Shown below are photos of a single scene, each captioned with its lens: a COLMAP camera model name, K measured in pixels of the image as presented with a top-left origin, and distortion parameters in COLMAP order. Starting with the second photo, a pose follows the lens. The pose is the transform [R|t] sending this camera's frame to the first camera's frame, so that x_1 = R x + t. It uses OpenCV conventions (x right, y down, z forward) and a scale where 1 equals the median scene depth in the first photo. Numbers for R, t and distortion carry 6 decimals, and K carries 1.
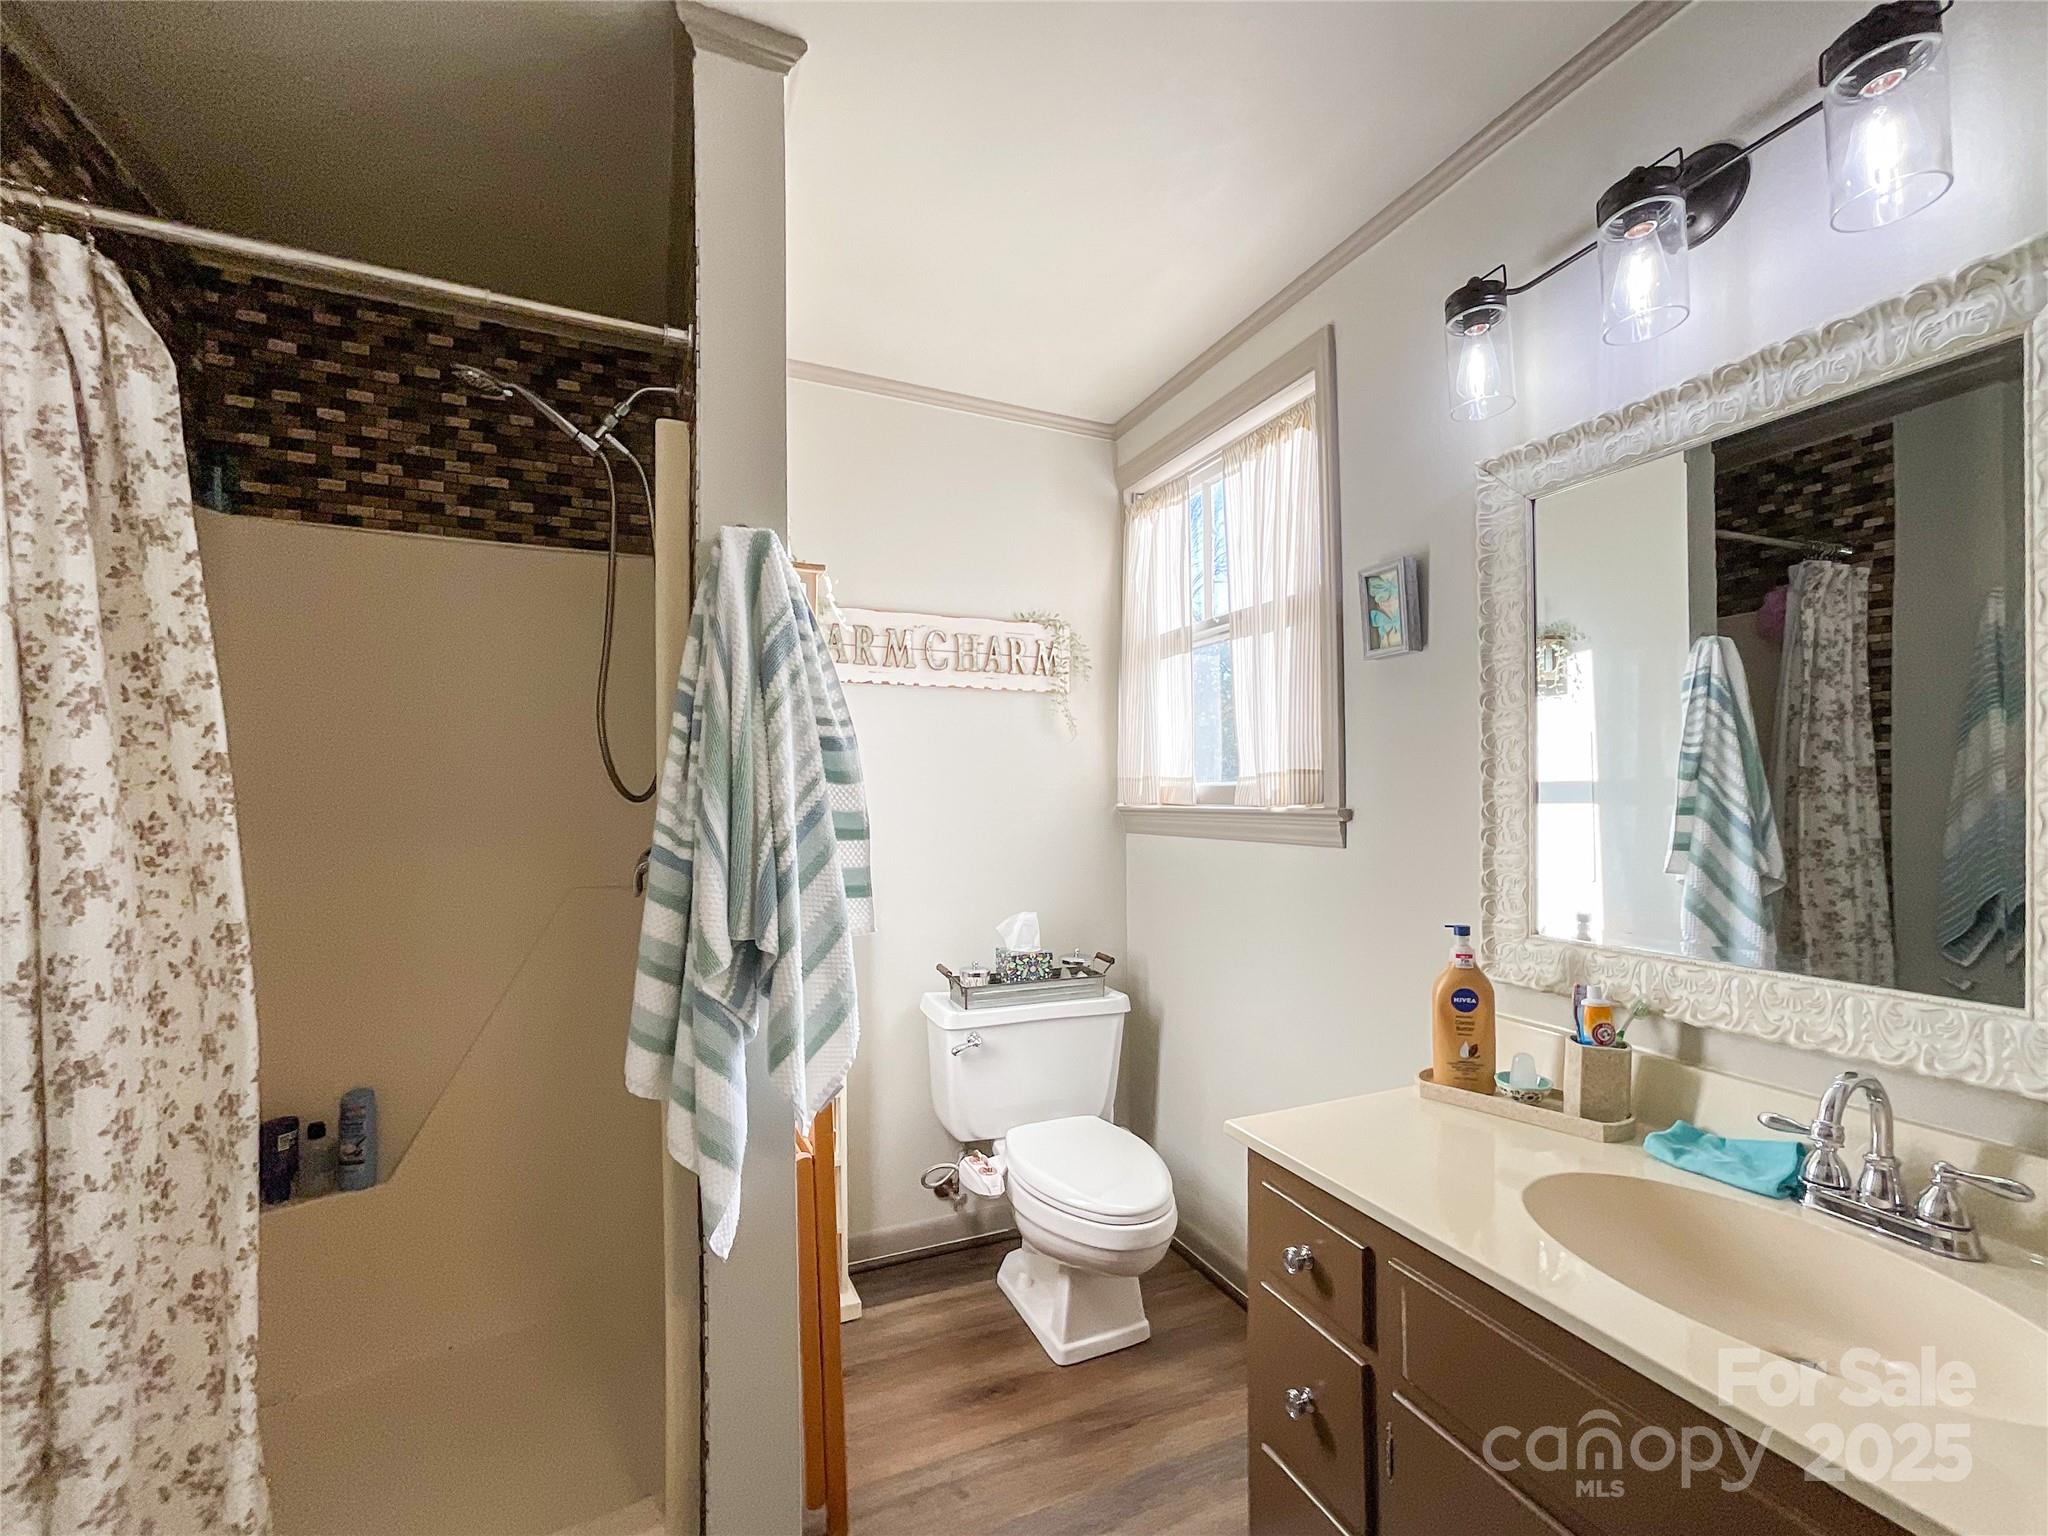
lens RADIAL K [[848.3, 0, 1017.6], [0, 848.3, 783.7], [0, 0, 1]] dist [-0.012711, 0.003257]
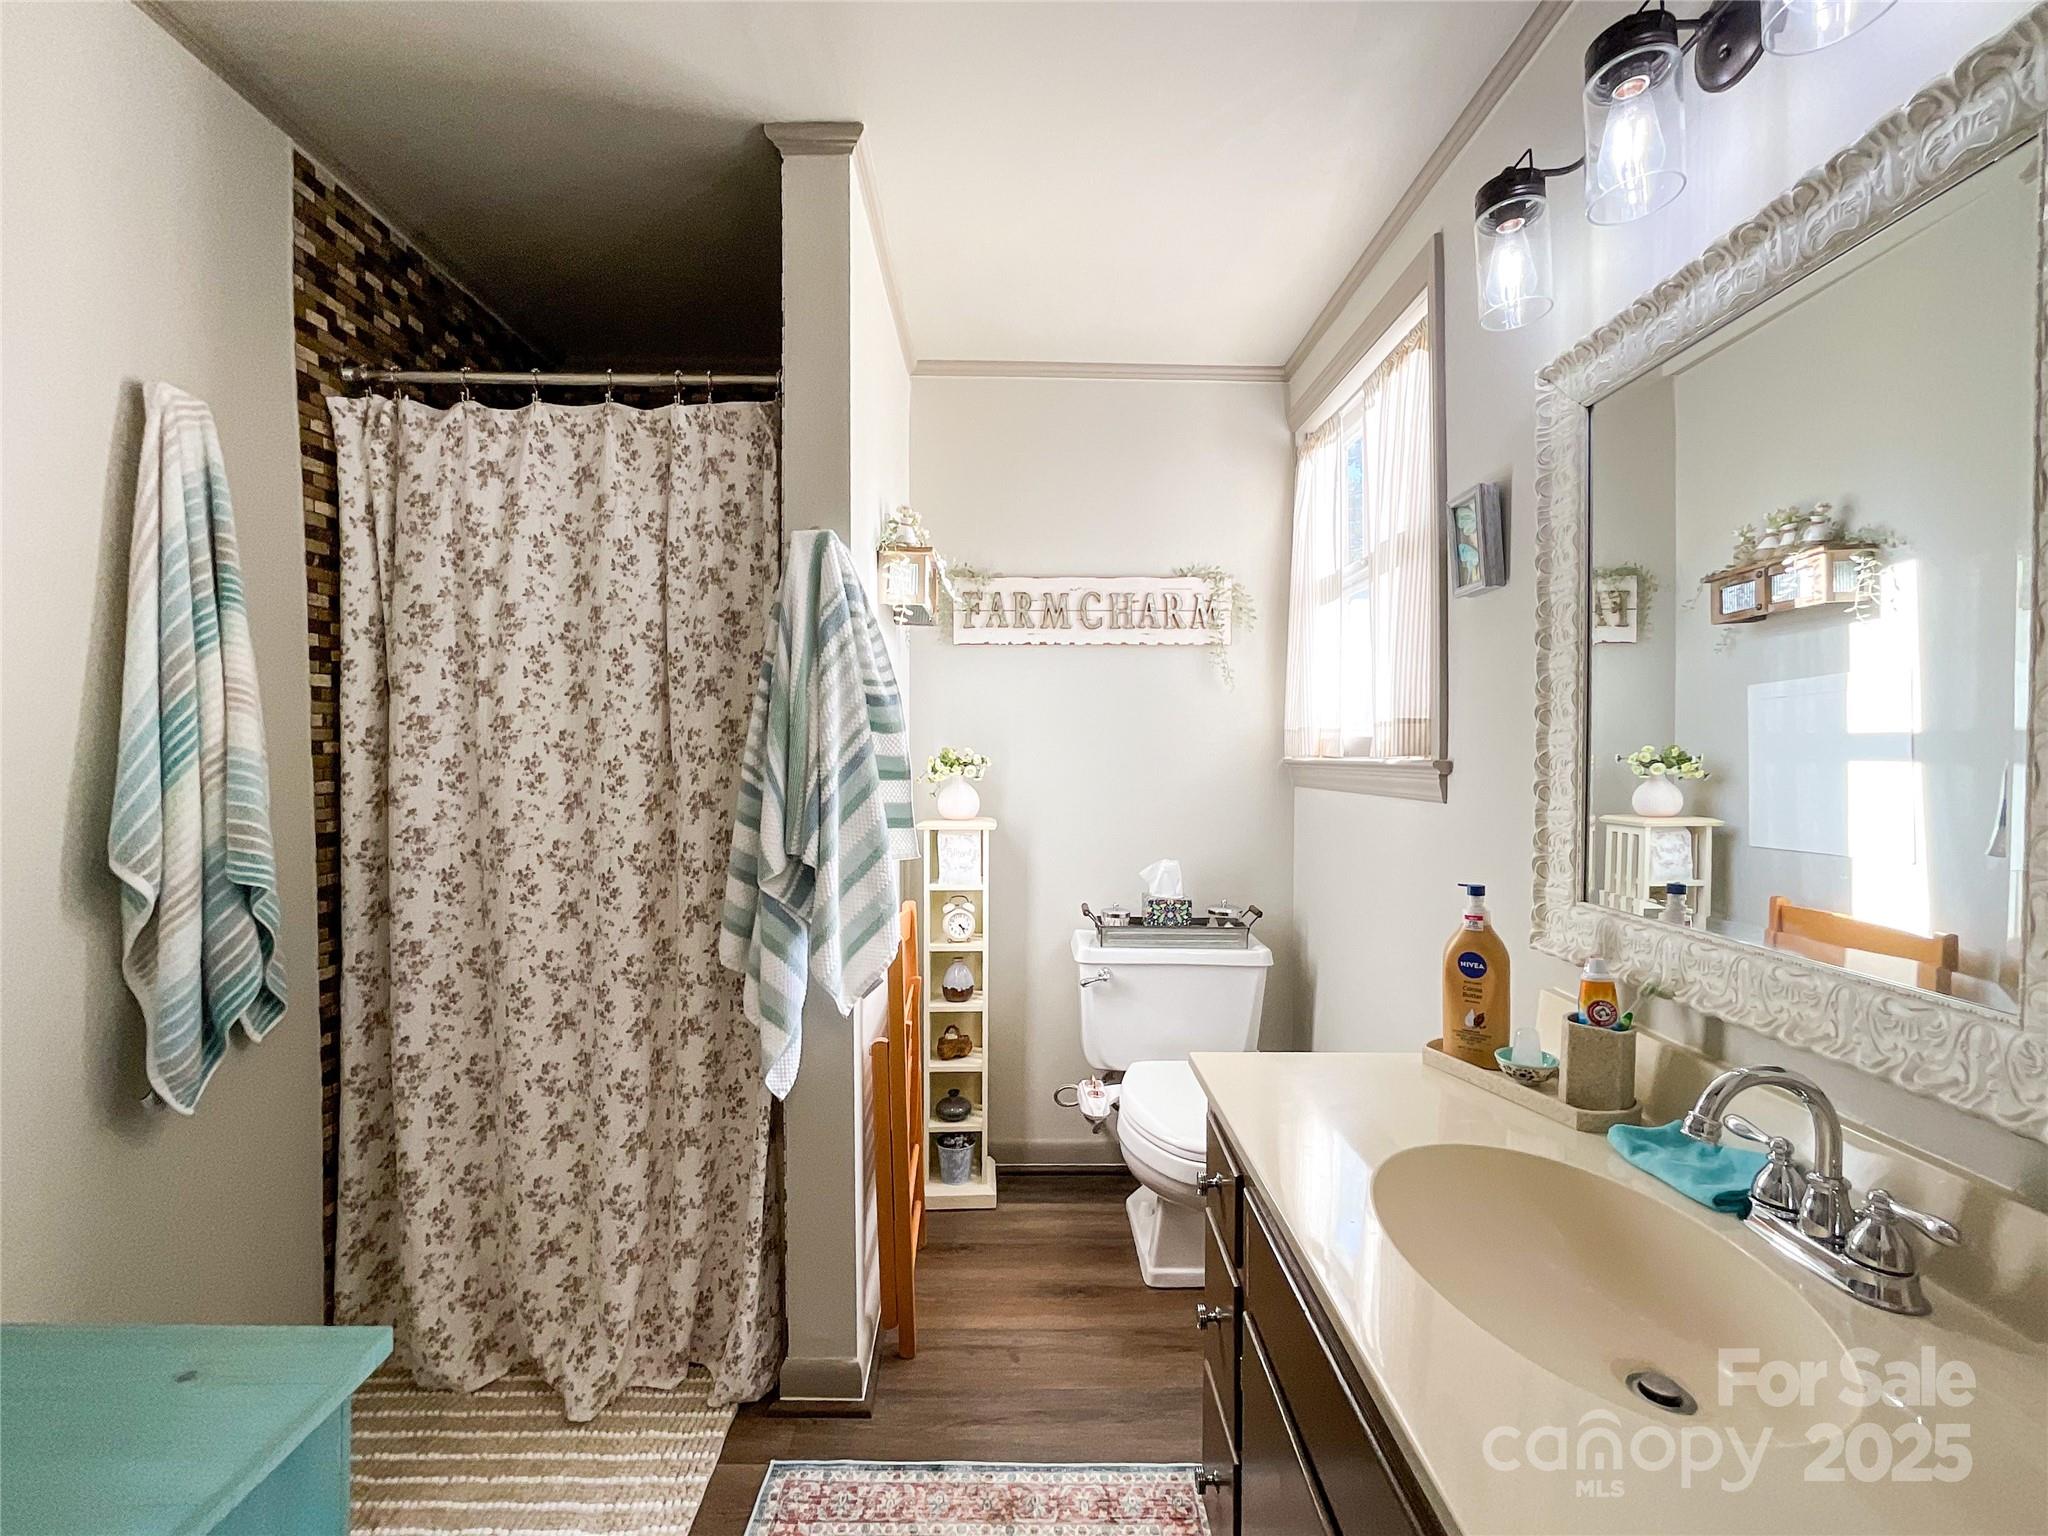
lens RADIAL K [[848.3, 0, 998.1], [0, 848.3, 752.5], [0, 0, 1]] dist [-0.012711, 0.003257]
pose [[0.919000, 0.005406, -0.394221, 0.413758], [0.000555, 0.999887, 0.015005, 0.009274], [0.394258, -0.014008, 0.918893, -0.051275]]
